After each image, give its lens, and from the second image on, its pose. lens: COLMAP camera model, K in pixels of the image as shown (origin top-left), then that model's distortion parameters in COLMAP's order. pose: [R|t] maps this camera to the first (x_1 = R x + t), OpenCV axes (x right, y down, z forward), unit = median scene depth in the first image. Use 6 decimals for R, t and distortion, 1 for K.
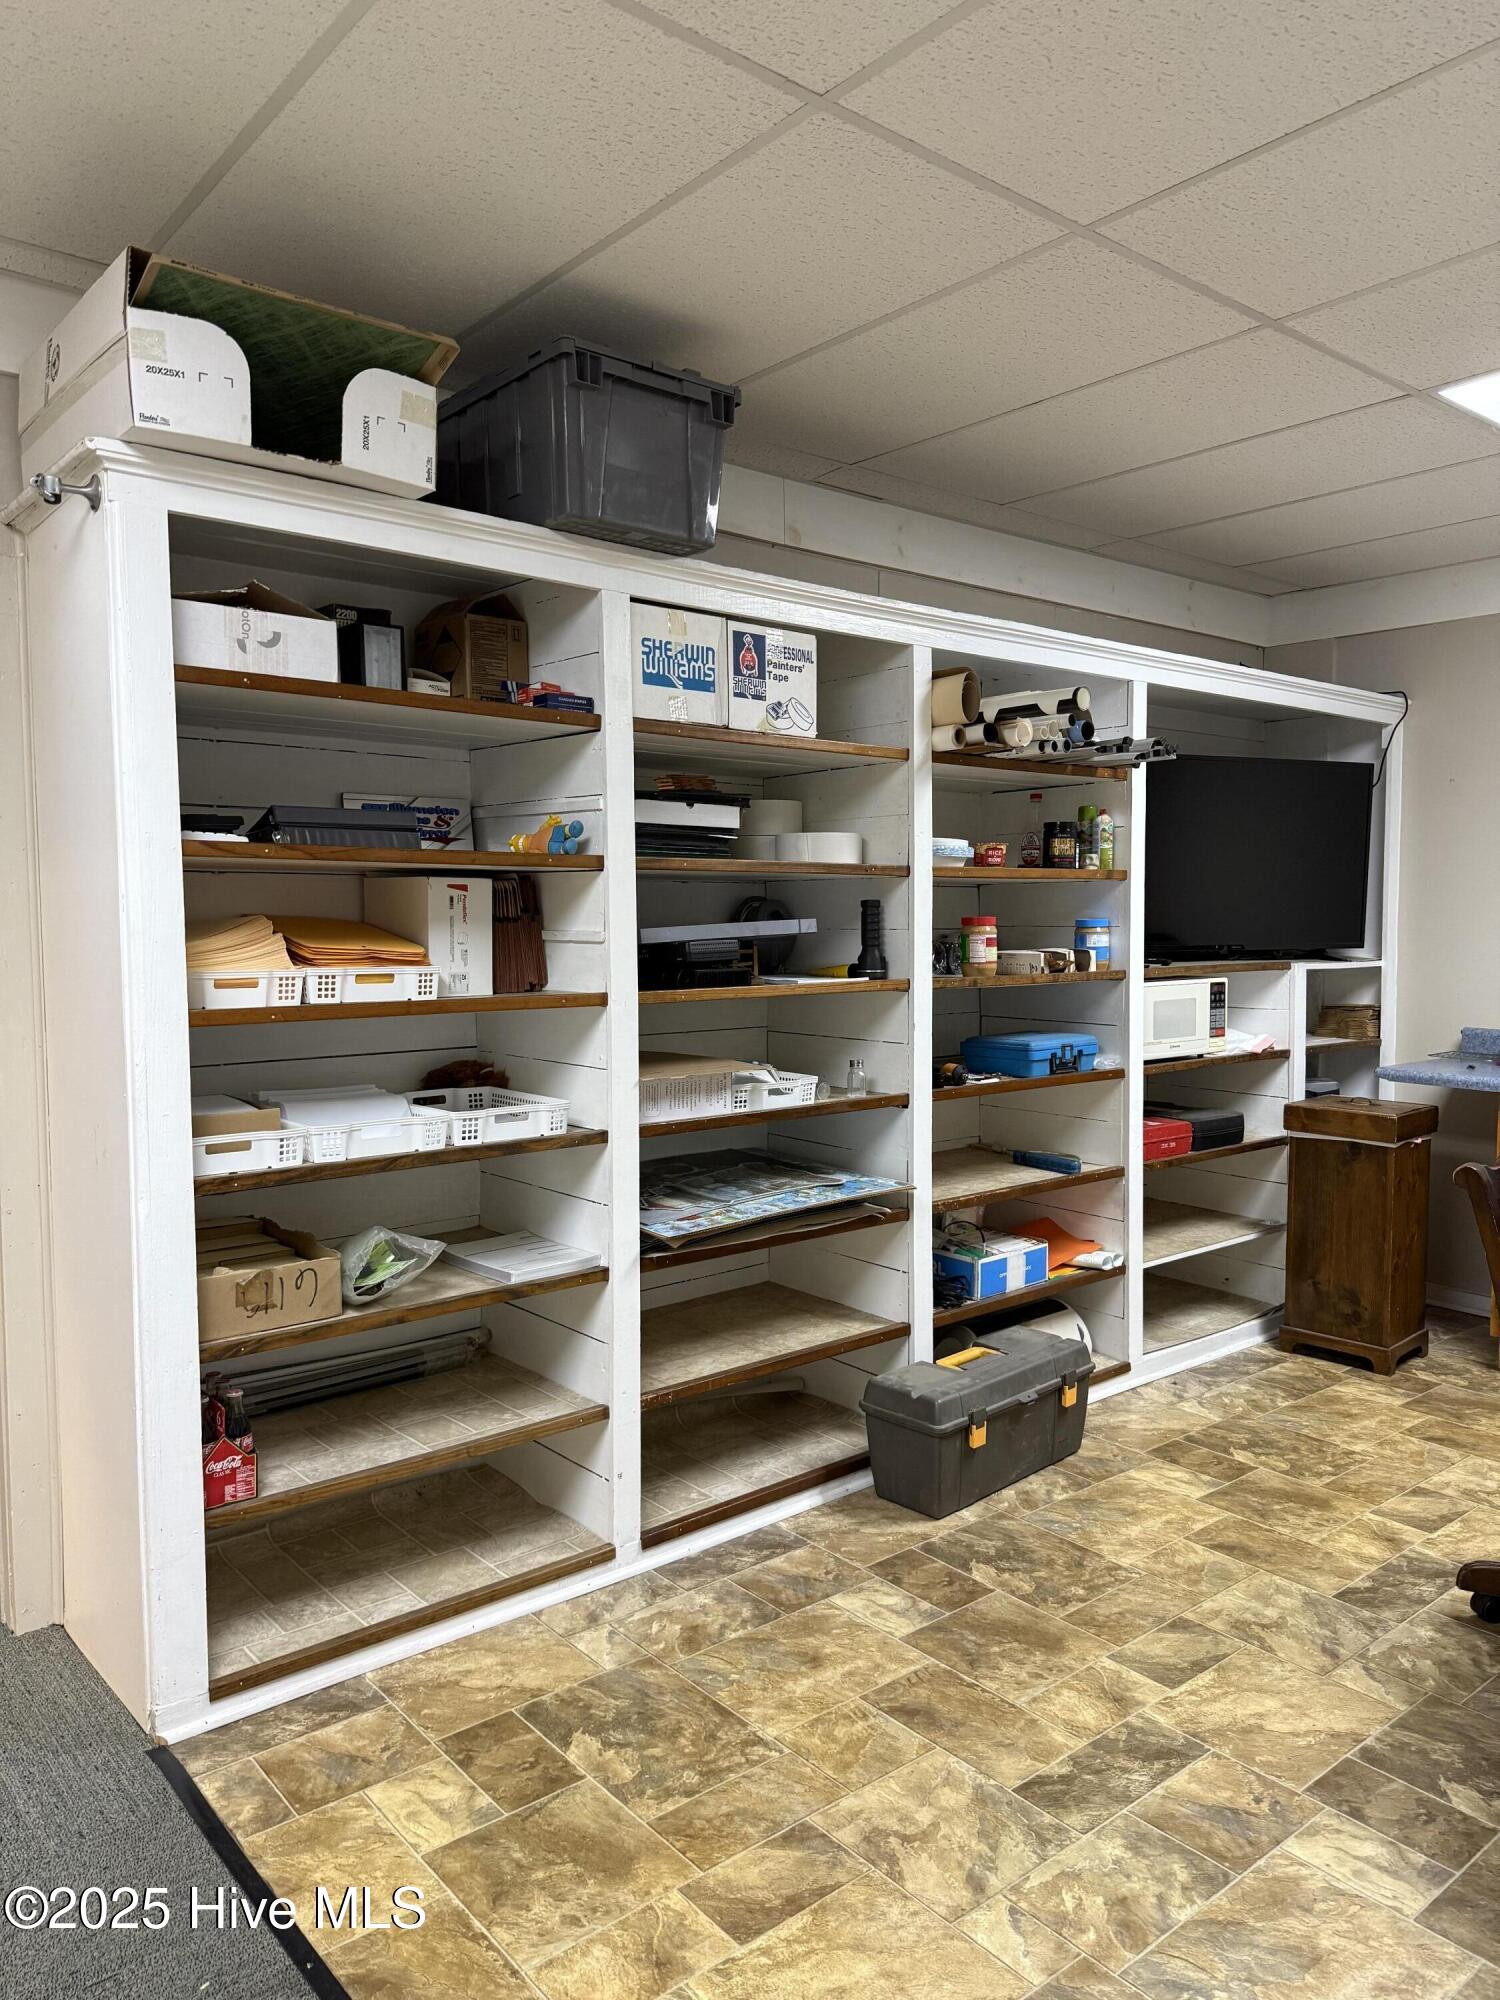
lens RADIAL K [[1429.4, 0, 750.0], [0, 1429.4, 1000.0], [0, 0, 1]] dist [0.015010, 0.009147]
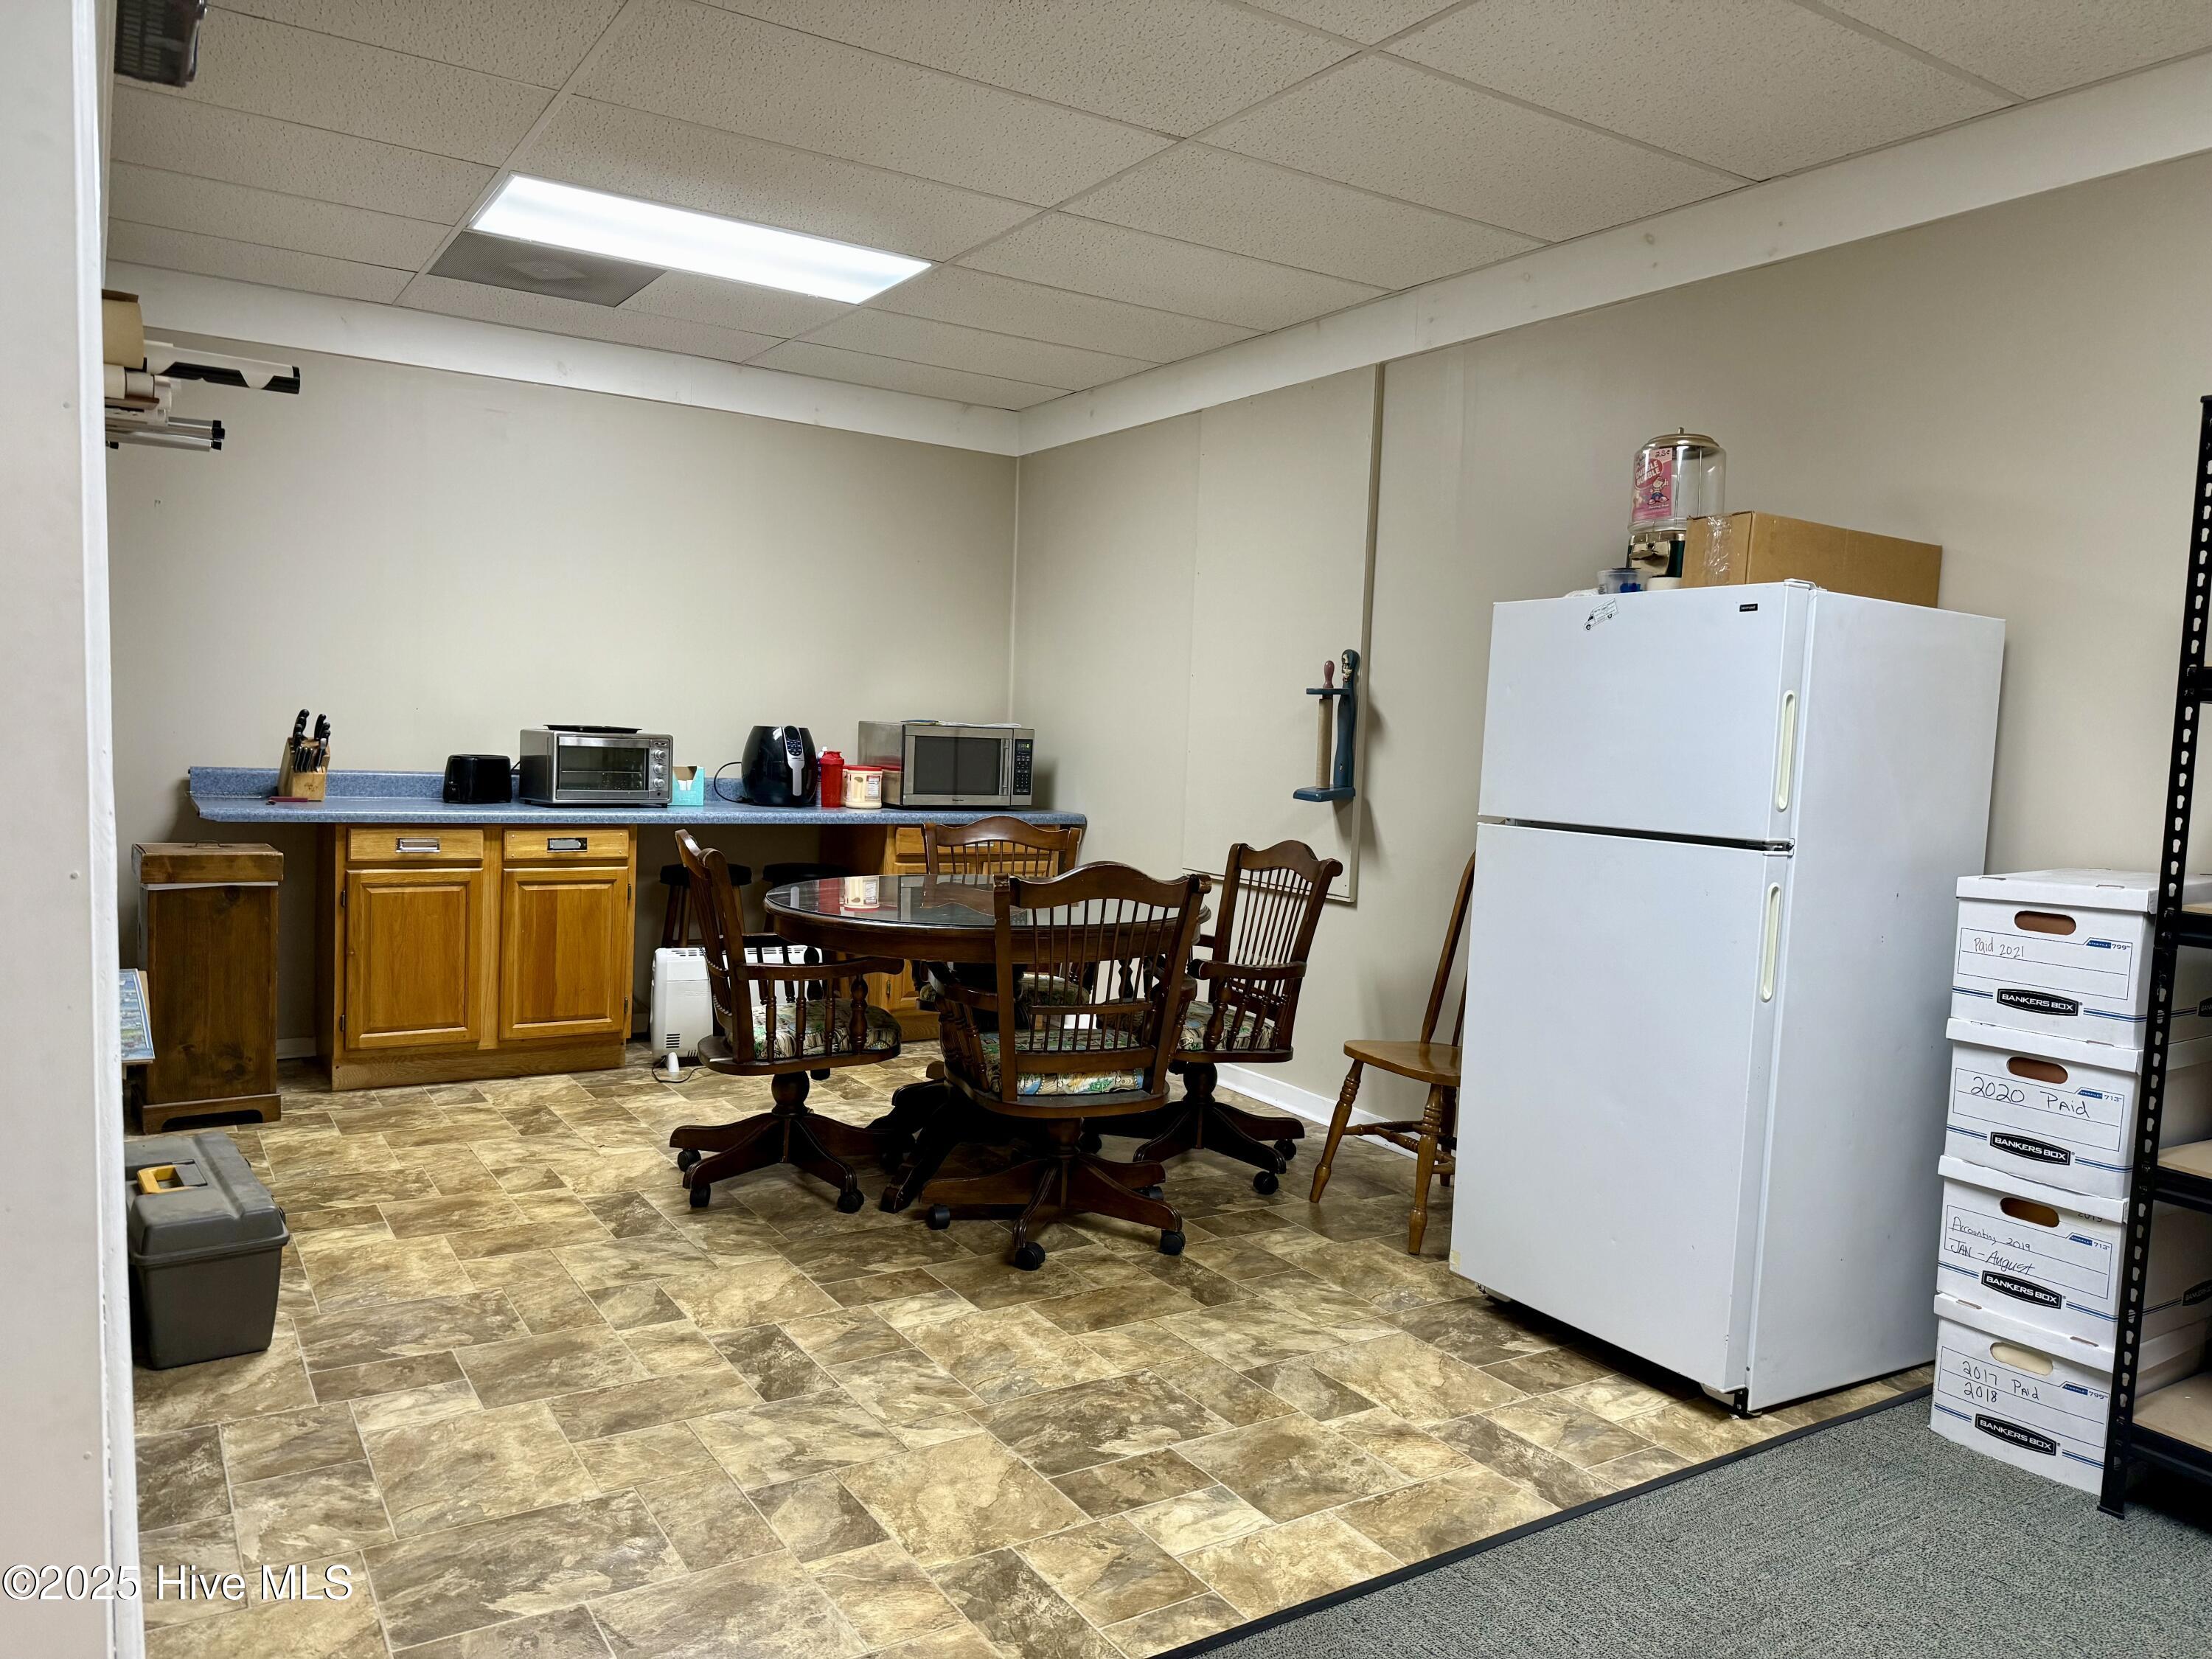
lens RADIAL K [[1580.9, 0, 1106.0], [0, 1580.9, 829.5], [0, 0, 1]] dist [0.015010, 0.009147]
pose [[0.113992, -0.055173, 0.991948, -0.806160], [0.018761, 0.998398, 0.053376, 0.025180], [-0.993304, 0.012525, 0.114845, 0.461114]]
